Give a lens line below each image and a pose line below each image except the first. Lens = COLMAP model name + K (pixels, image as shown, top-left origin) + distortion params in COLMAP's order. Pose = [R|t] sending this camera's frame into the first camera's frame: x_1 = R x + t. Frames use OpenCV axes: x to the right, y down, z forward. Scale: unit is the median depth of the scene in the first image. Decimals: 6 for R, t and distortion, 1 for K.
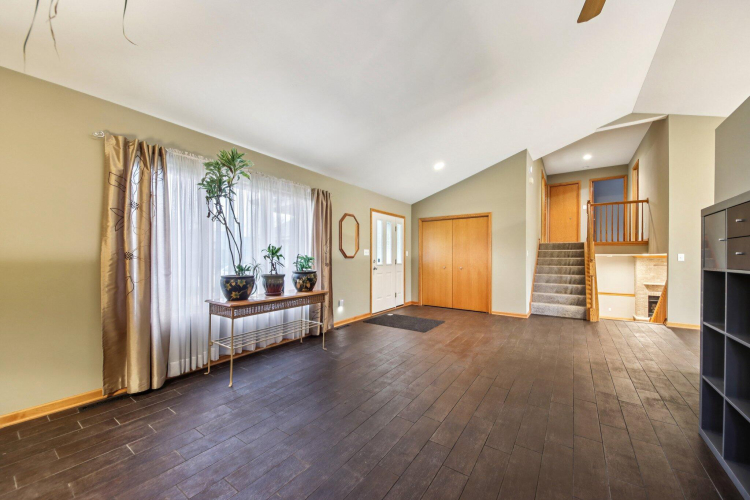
lens RADIAL K [[281.2, 0, 374.5], [0, 281.2, 255.8], [0, 0, 1]] dist [0.000194, -0.000118]
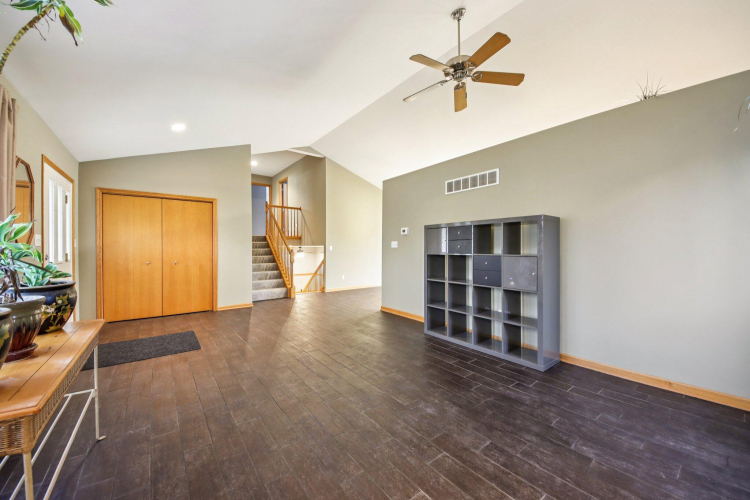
lens RADIAL K [[277.3, 0, 375.0], [0, 277.3, 250.0], [0, 0, 1]] dist [-0.000256, -0.000123]
pose [[0.276533, -0.011559, 0.960935, -0.312674], [-0.001186, 0.999923, 0.012369, -0.002200], [-0.961004, -0.004560, 0.276498, 0.264006]]
